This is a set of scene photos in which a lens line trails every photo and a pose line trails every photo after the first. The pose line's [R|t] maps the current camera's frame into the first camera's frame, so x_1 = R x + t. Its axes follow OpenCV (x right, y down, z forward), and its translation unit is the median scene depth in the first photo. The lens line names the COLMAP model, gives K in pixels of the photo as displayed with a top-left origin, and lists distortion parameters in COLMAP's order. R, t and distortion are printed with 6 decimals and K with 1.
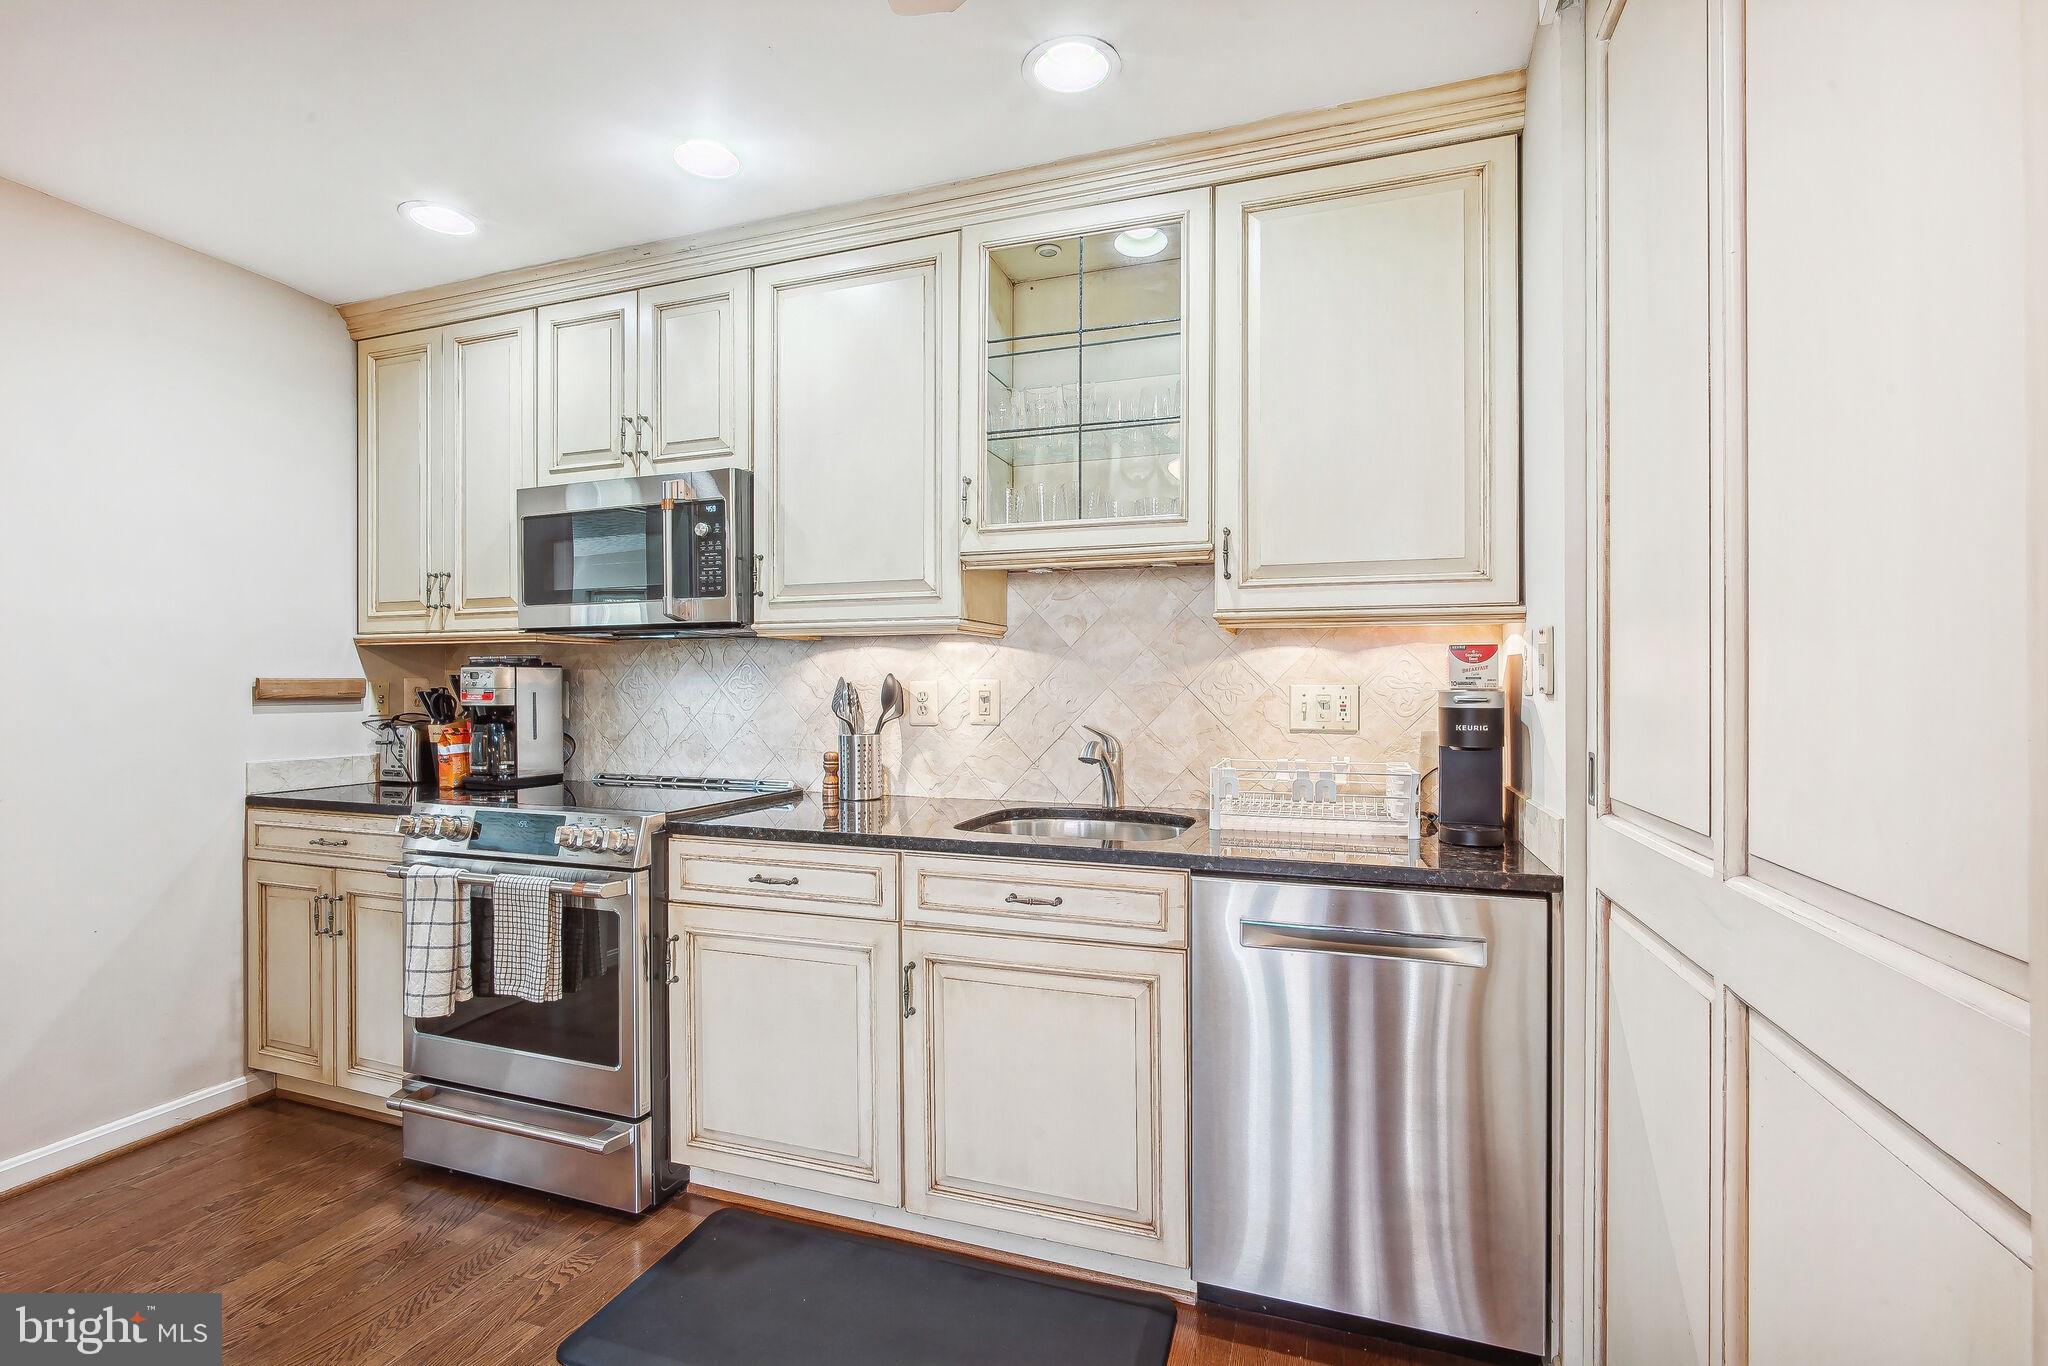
lens RADIAL K [[916.3, 0, 1028.8], [0, 916.3, 684.7], [0, 0, 1]] dist [-0.003495, 0.001188]
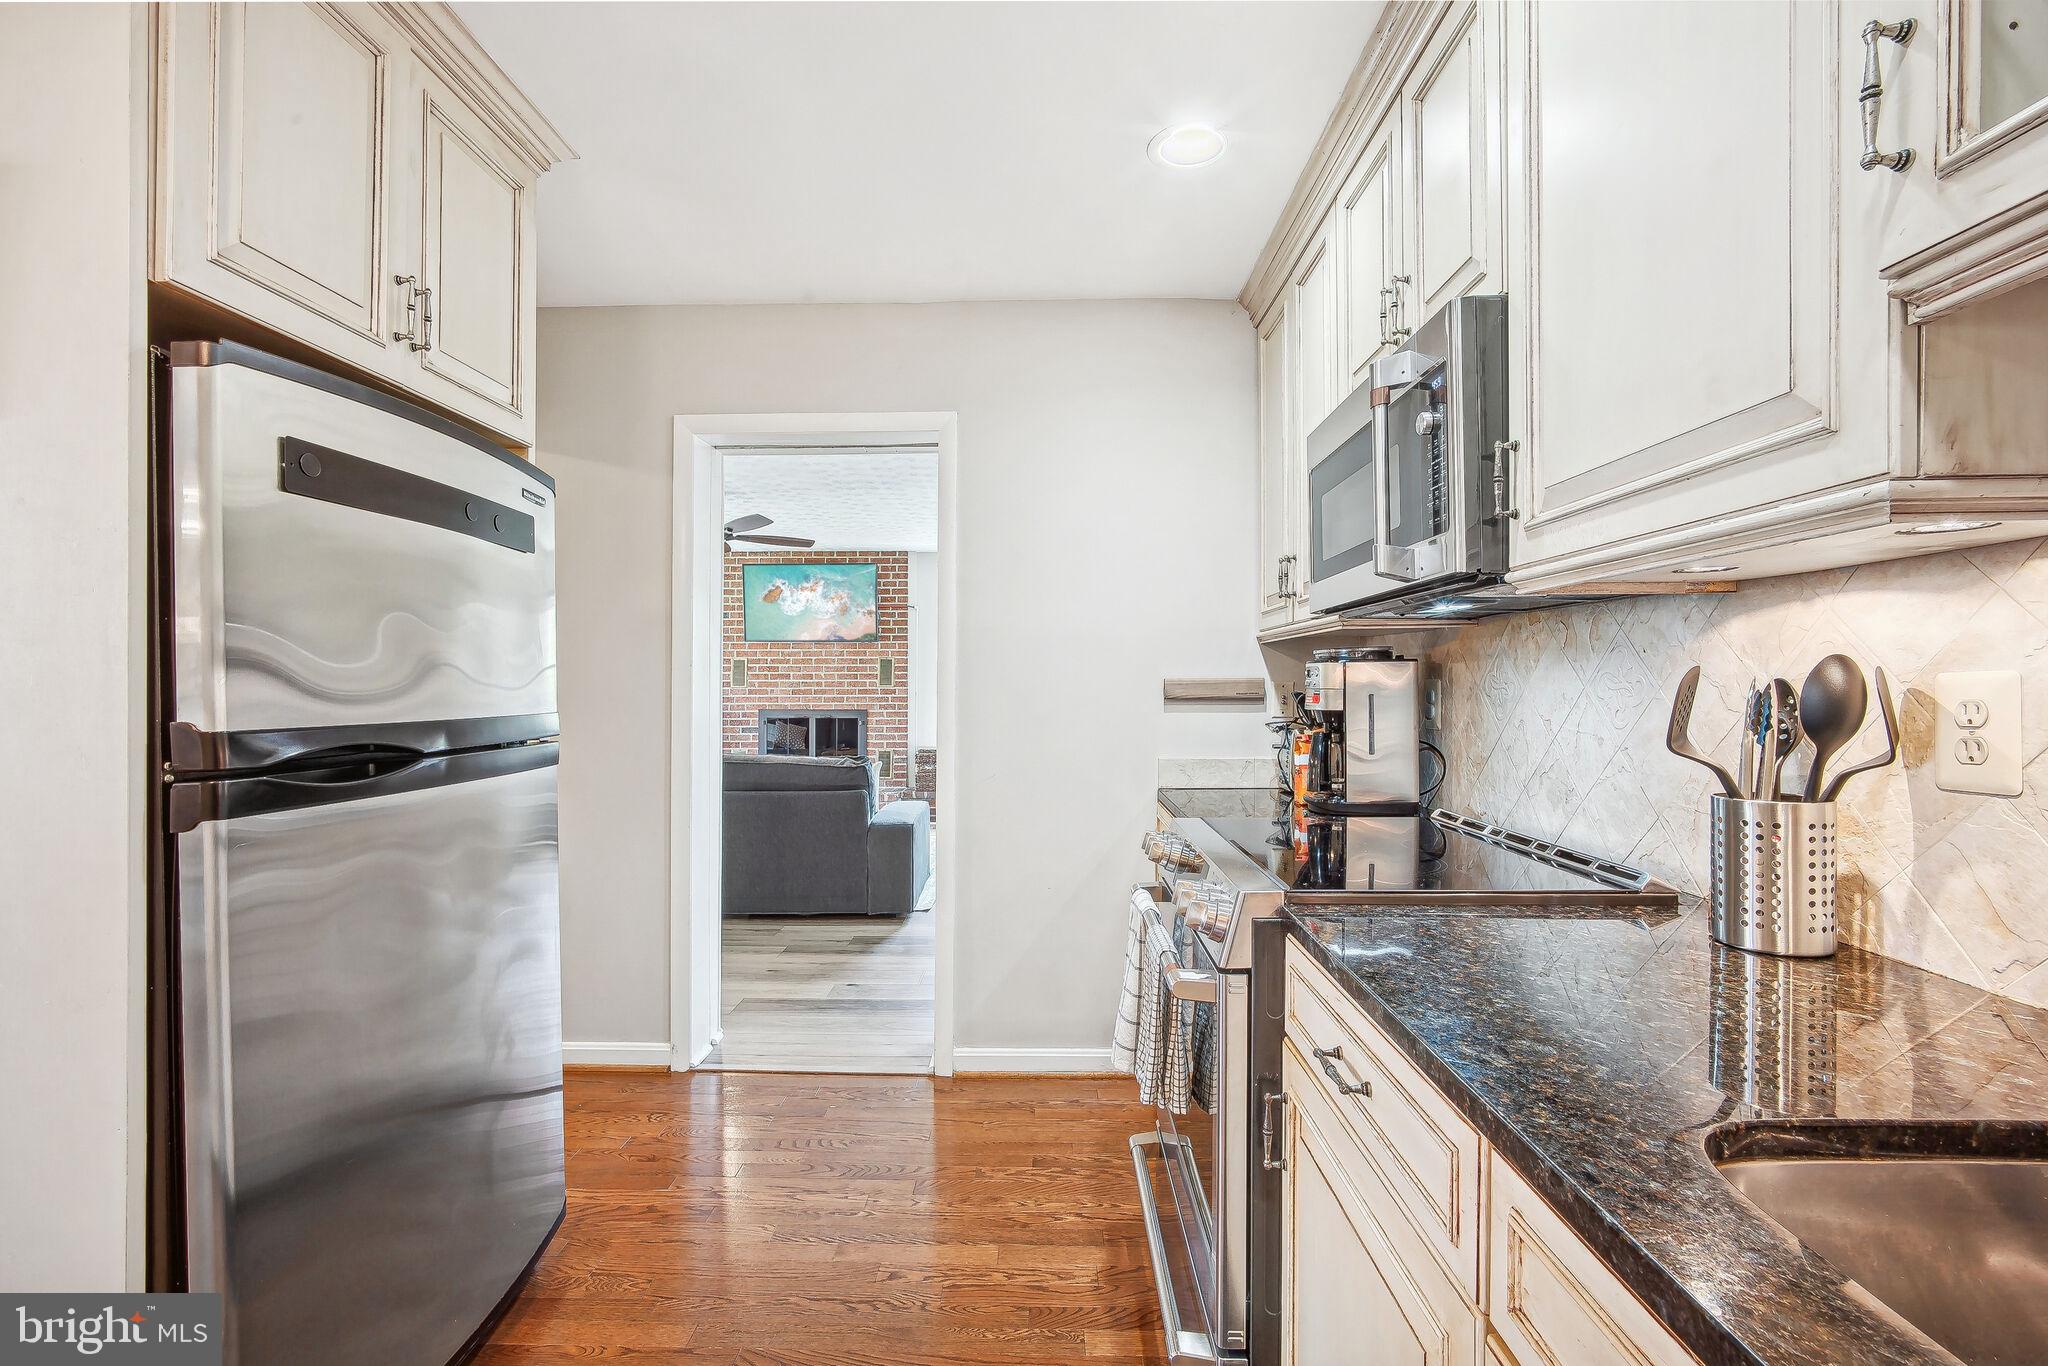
lens RADIAL K [[916.3, 0, 1020.4], [0, 916.3, 688.6], [0, 0, 1]] dist [-0.003495, 0.001188]
pose [[0.311533, 0.001116, -0.950235, 0.124603], [0.007336, 0.999967, 0.003580, -0.001606], [0.950207, -0.008087, 0.311515, 0.565935]]
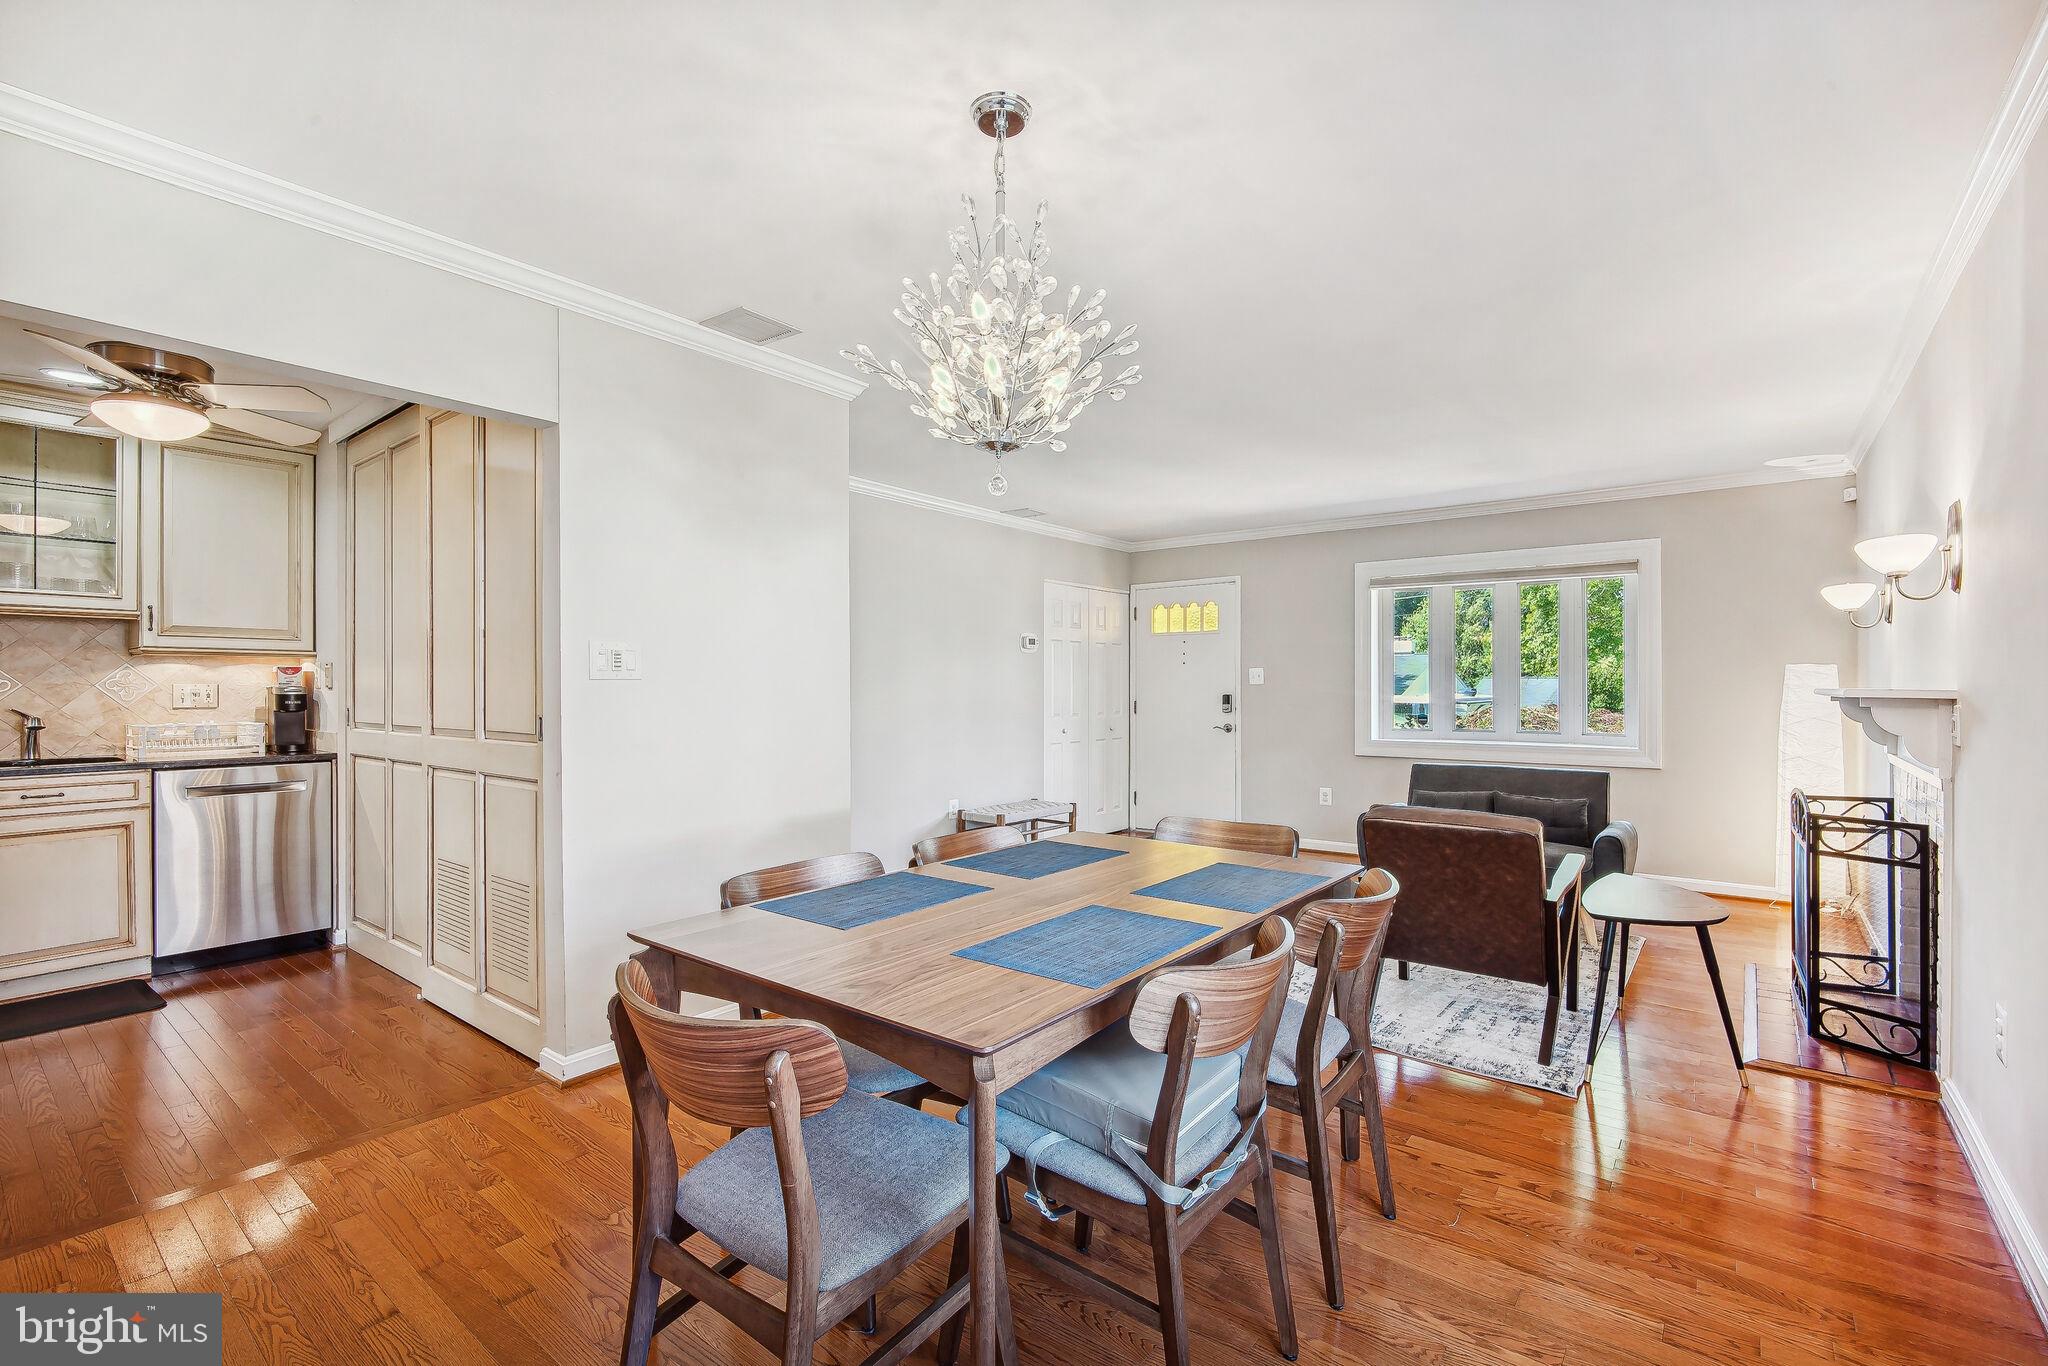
lens RADIAL K [[916.3, 0, 1023.8], [0, 916.3, 684.8], [0, 0, 1]] dist [-0.003495, 0.001188]
pose [[0.330184, 0.000303, 0.943916, -0.854885], [0.000248, 1.000000, -0.000408, 0.002340], [-0.943916, 0.000369, 0.330184, -1.195941]]
